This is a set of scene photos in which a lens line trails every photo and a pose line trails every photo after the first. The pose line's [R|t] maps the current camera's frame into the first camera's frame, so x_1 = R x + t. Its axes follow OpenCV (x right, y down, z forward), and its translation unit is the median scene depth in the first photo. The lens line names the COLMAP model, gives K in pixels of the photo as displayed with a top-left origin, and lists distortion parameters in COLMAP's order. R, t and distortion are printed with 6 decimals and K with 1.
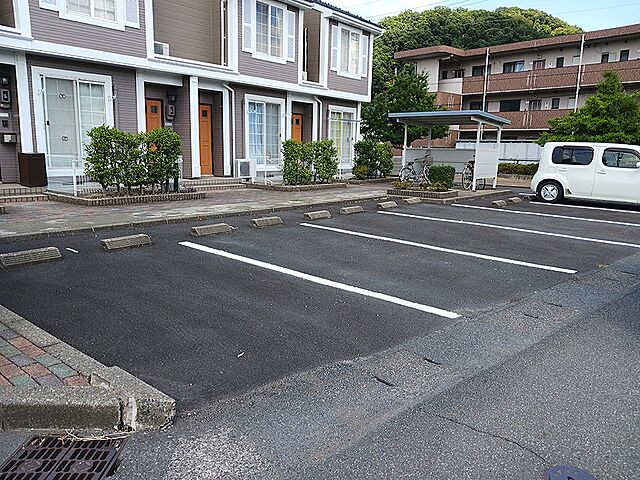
lens RADIAL K [[512.9, 0, 320.0], [0, 512.9, 240.0], [0, 0, 1]] dist [0.022606, 0.006461]
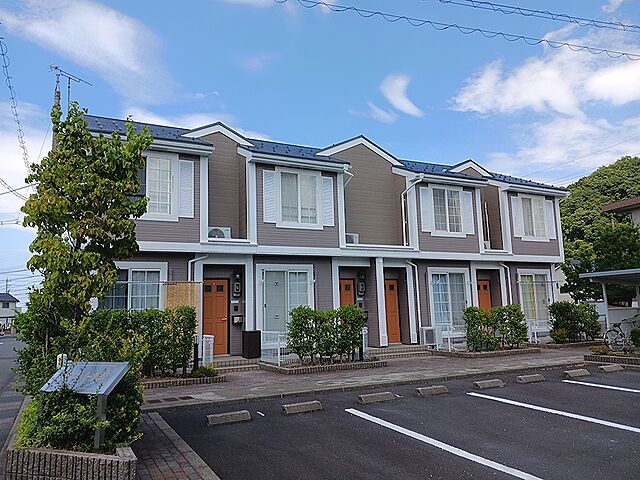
lens RADIAL K [[512.9, 0, 320.0], [0, 512.9, 240.0], [0, 0, 1]] dist [0.022606, 0.006461]
pose [[0.915283, -0.102233, -0.389622, 0.083277], [-0.022634, 0.952676, -0.303144, -0.002953], [0.402175, 0.286282, 0.869654, -0.065202]]
